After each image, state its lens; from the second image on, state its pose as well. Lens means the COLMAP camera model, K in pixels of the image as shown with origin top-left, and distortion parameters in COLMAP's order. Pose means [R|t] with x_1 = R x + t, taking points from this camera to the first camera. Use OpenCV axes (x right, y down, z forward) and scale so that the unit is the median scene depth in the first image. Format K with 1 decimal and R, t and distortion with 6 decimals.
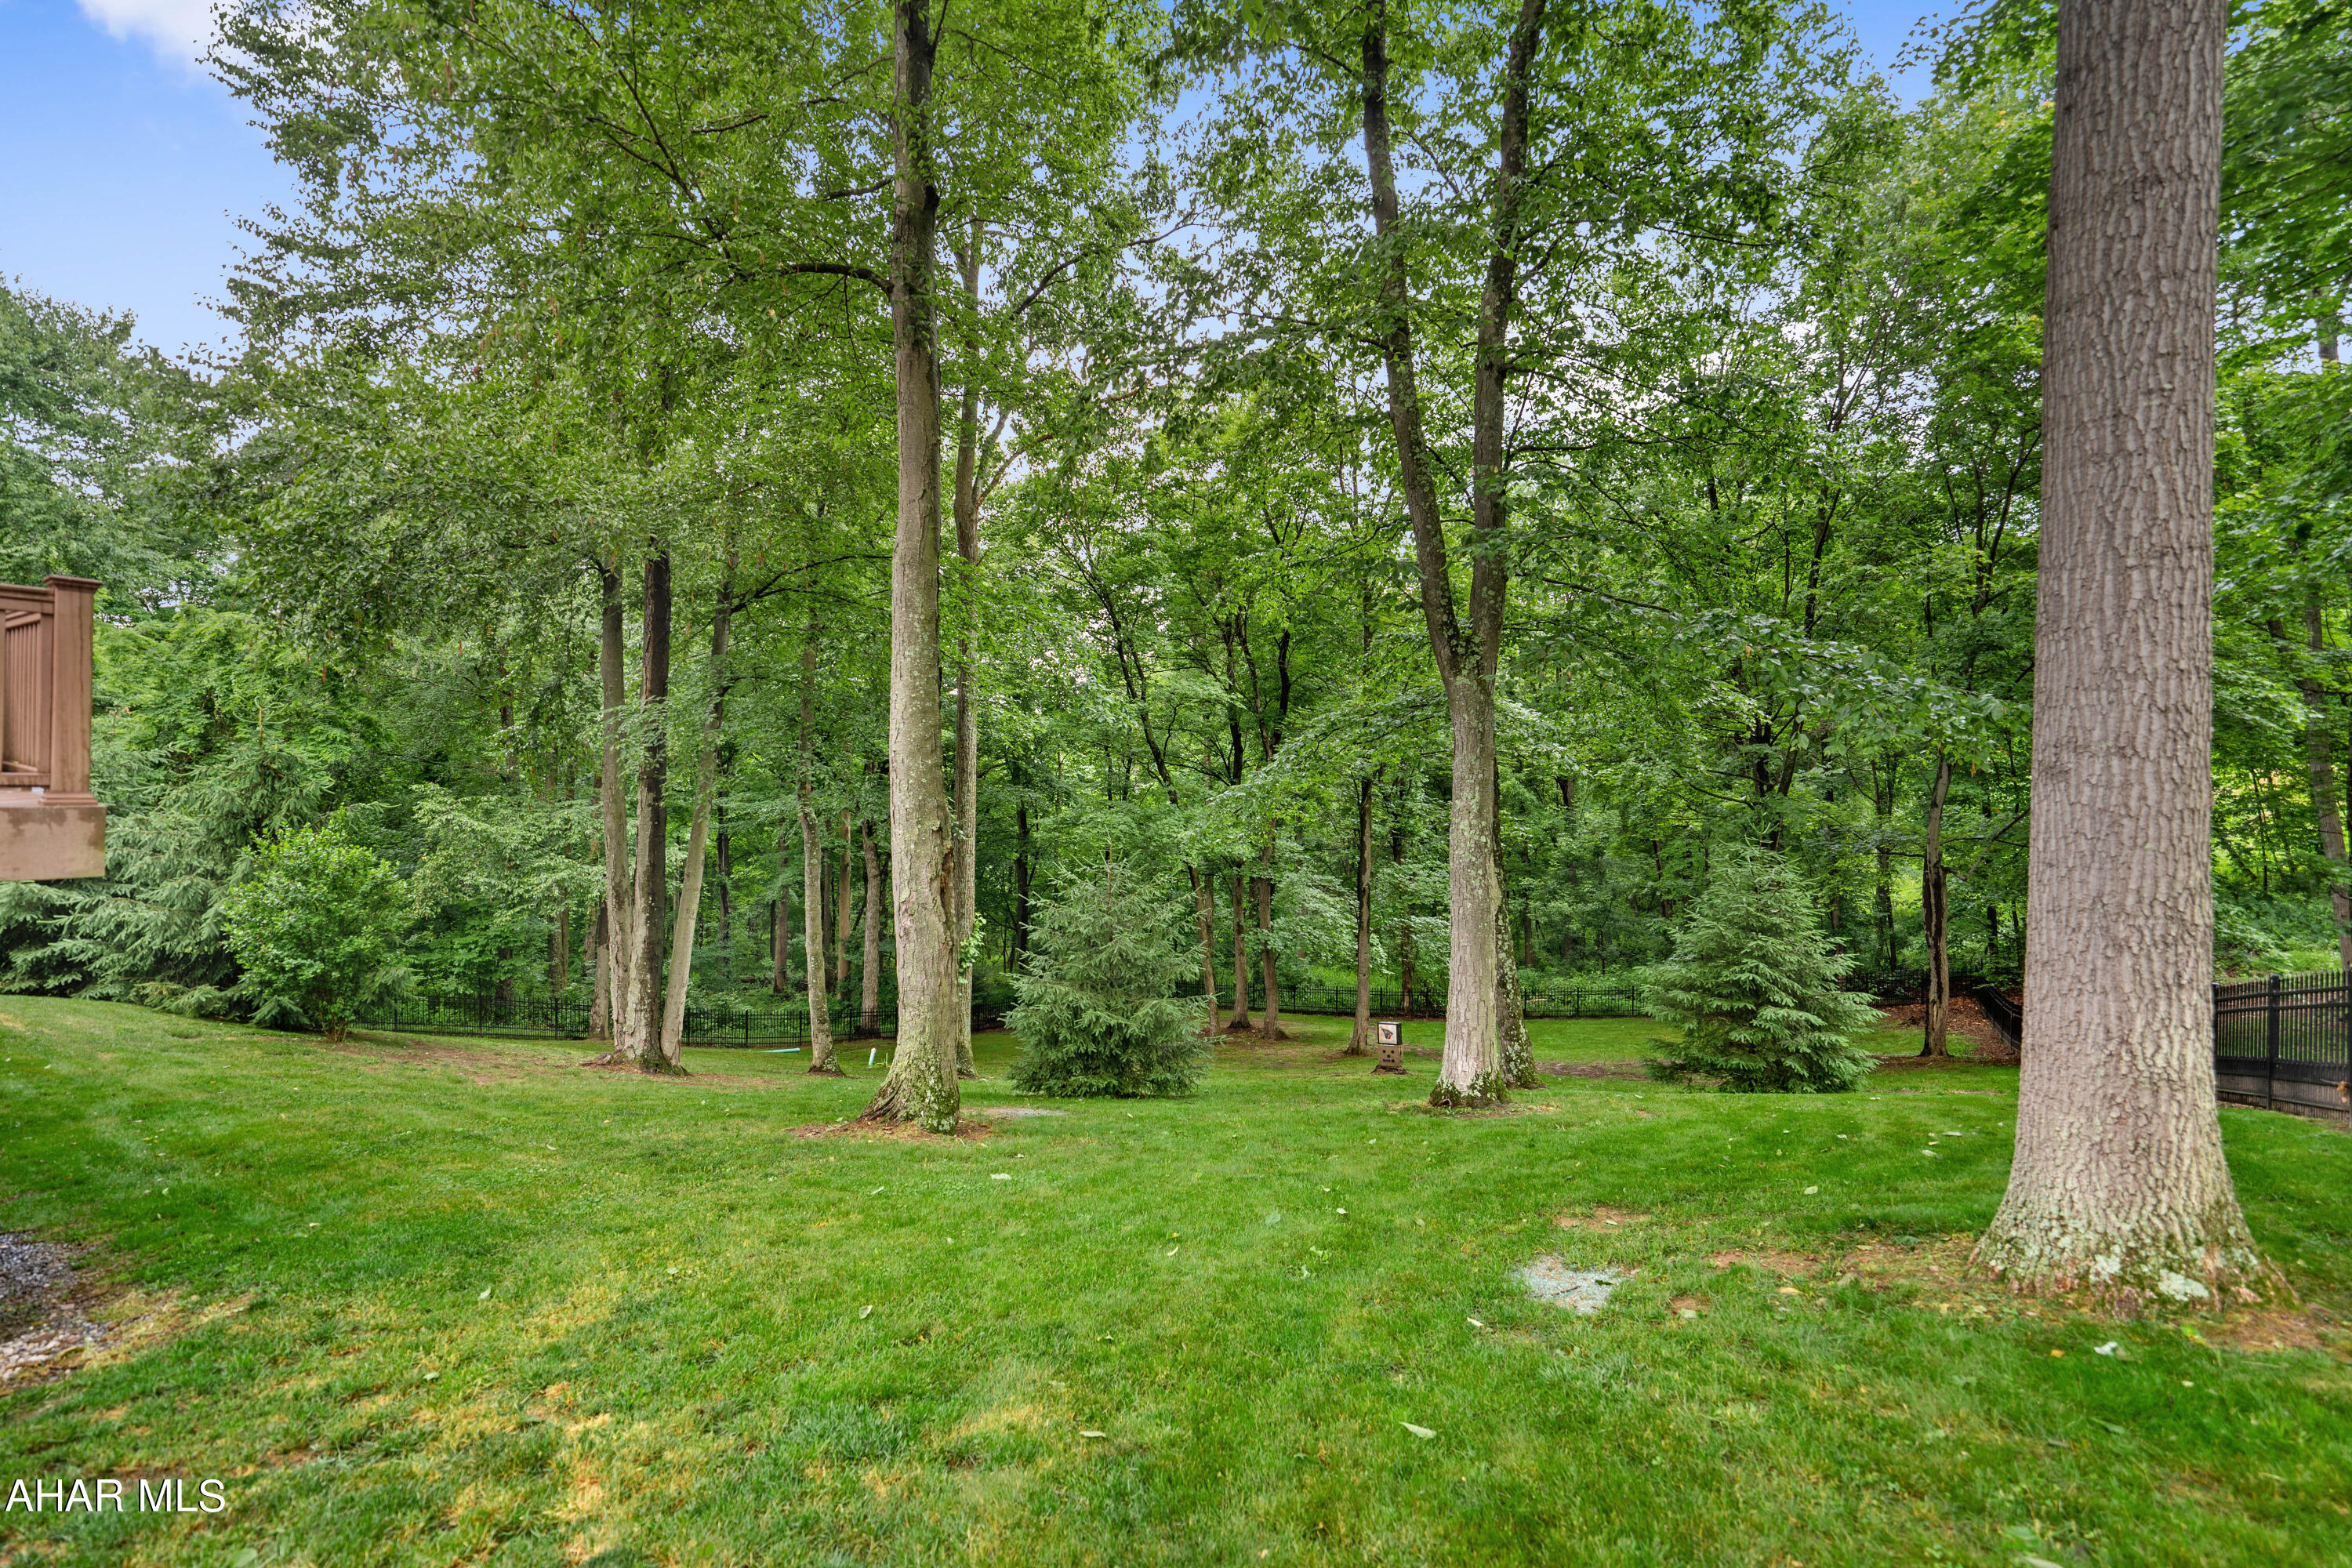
lens RADIAL K [[1046.3, 0, 1162.4], [0, 1046.3, 788.6], [0, 0, 1]] dist [-0.007959, 0.005123]
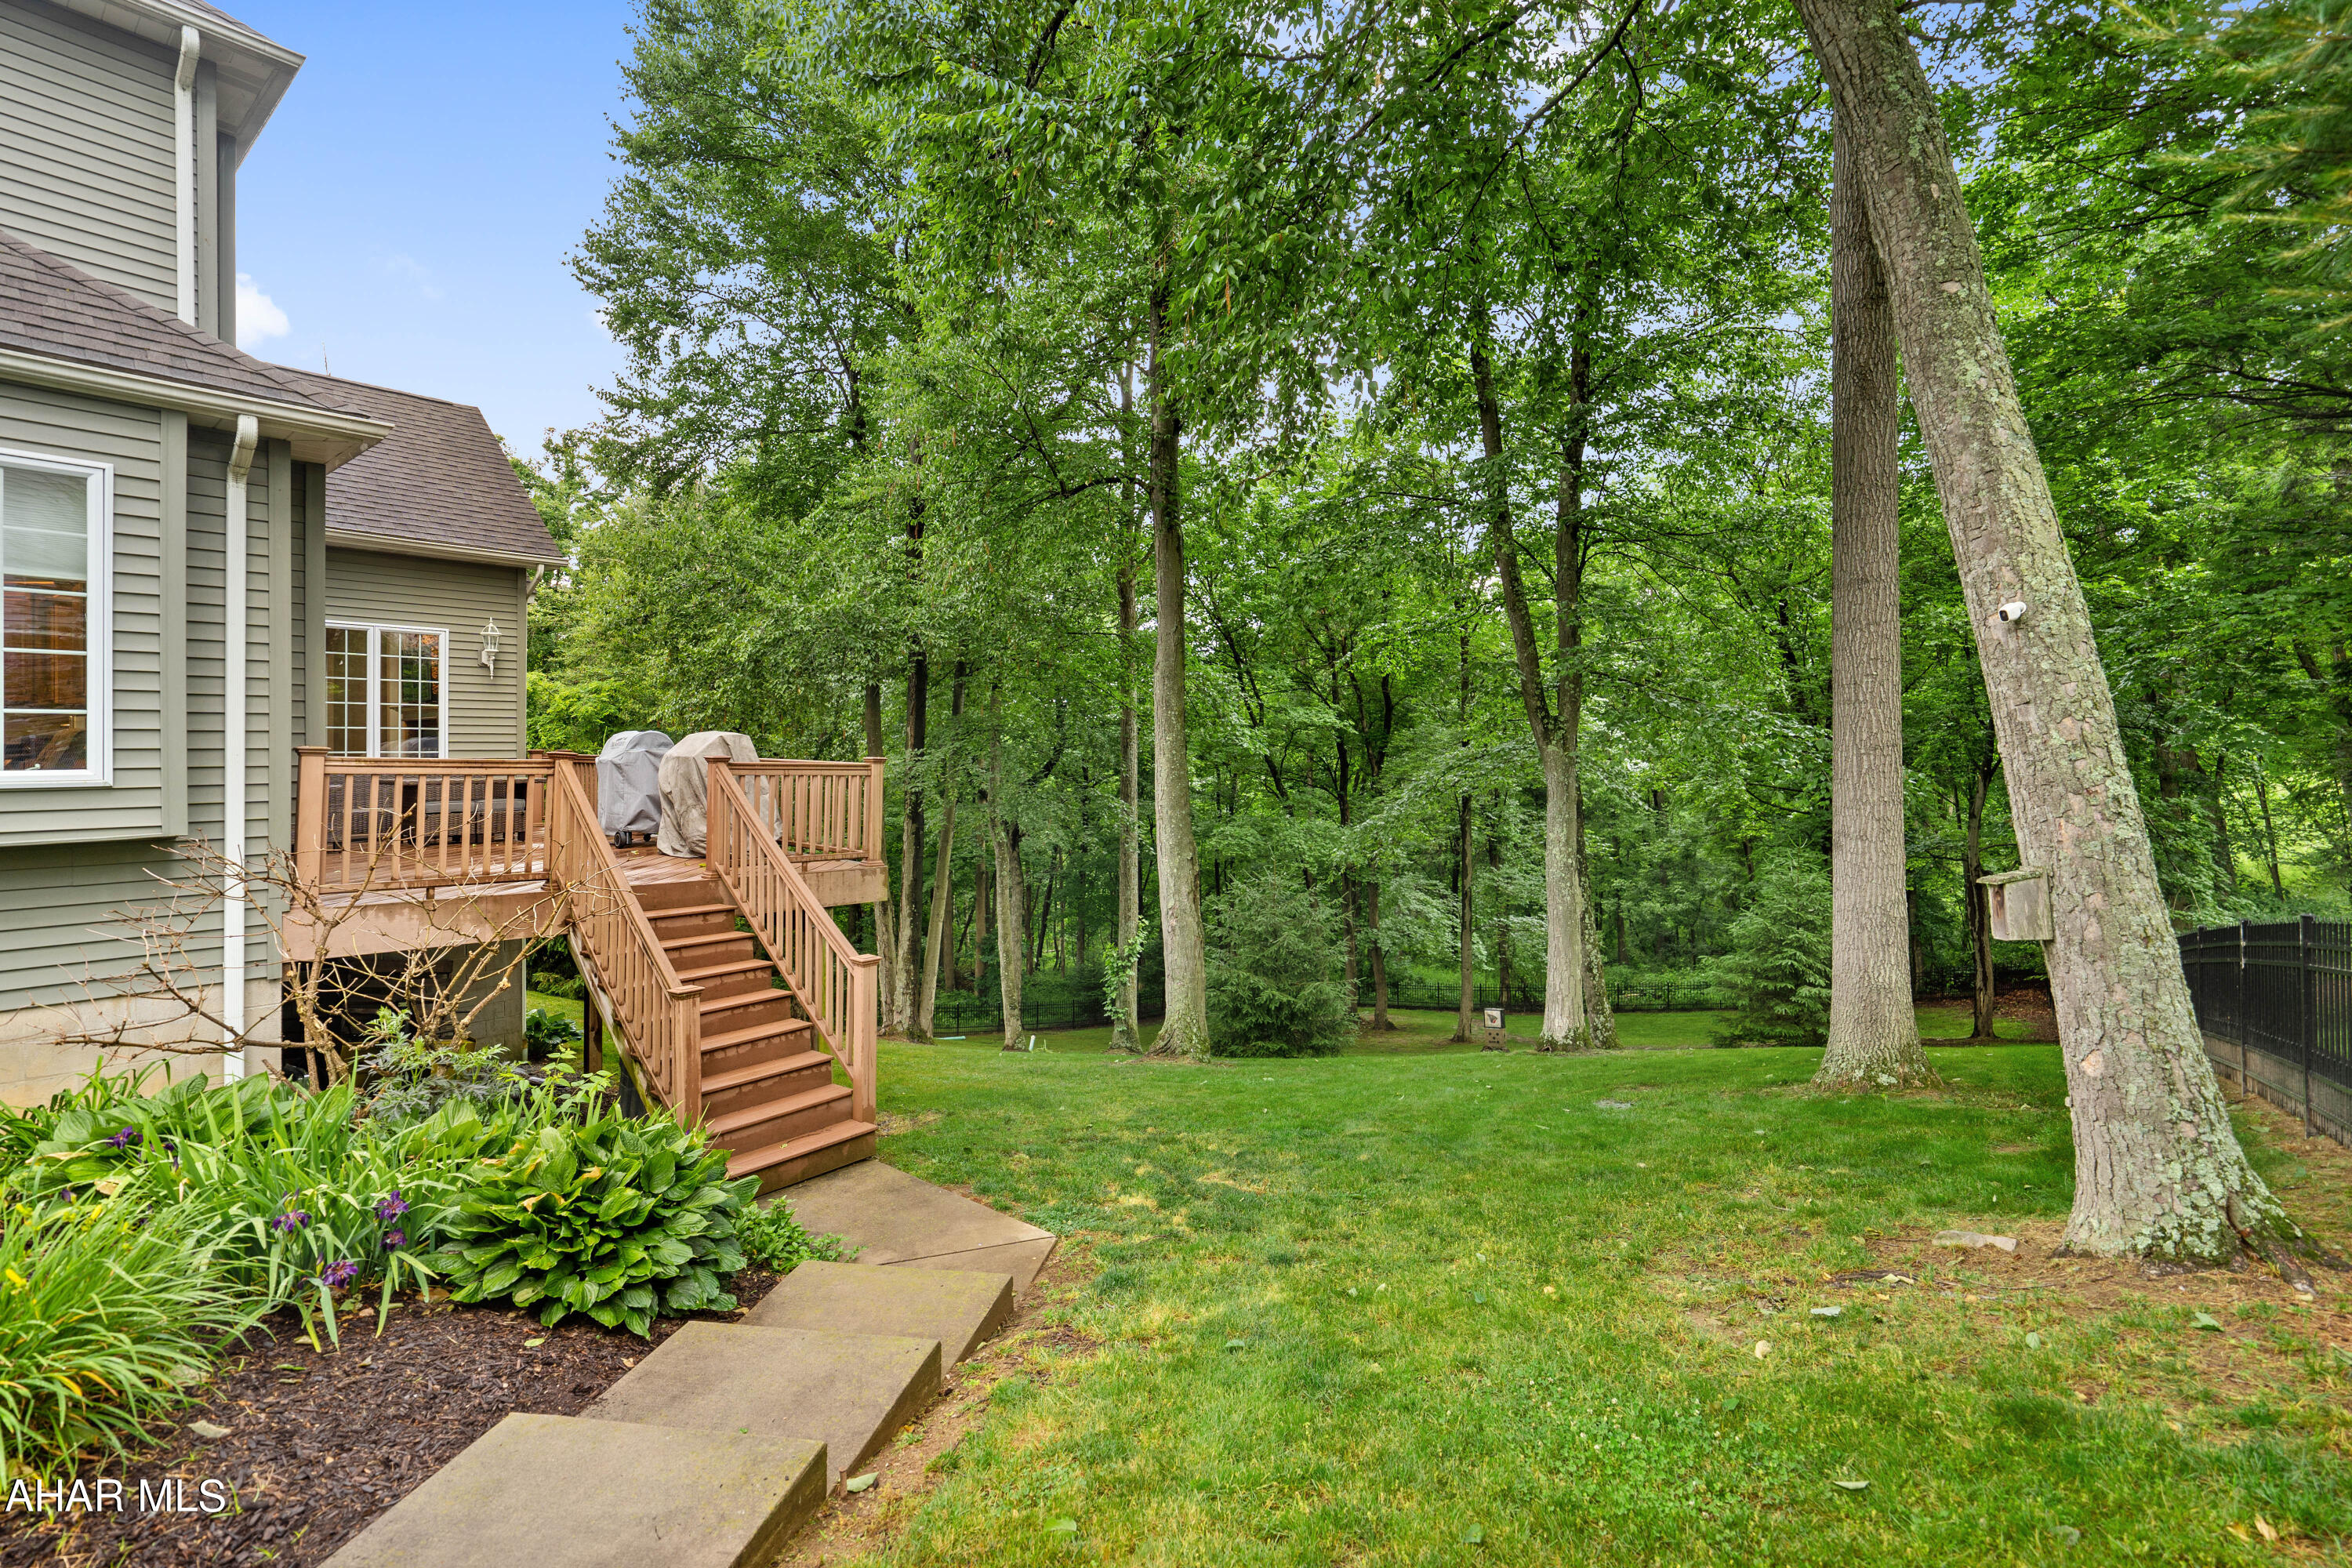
lens RADIAL K [[1046.3, 0, 1191.4], [0, 1046.3, 763.2], [0, 0, 1]] dist [-0.007959, 0.005123]
pose [[0.998440, -0.013623, -0.054153, -0.053463], [0.012214, 0.999580, -0.026269, -0.022417], [0.054488, 0.025566, 0.998187, -0.187896]]
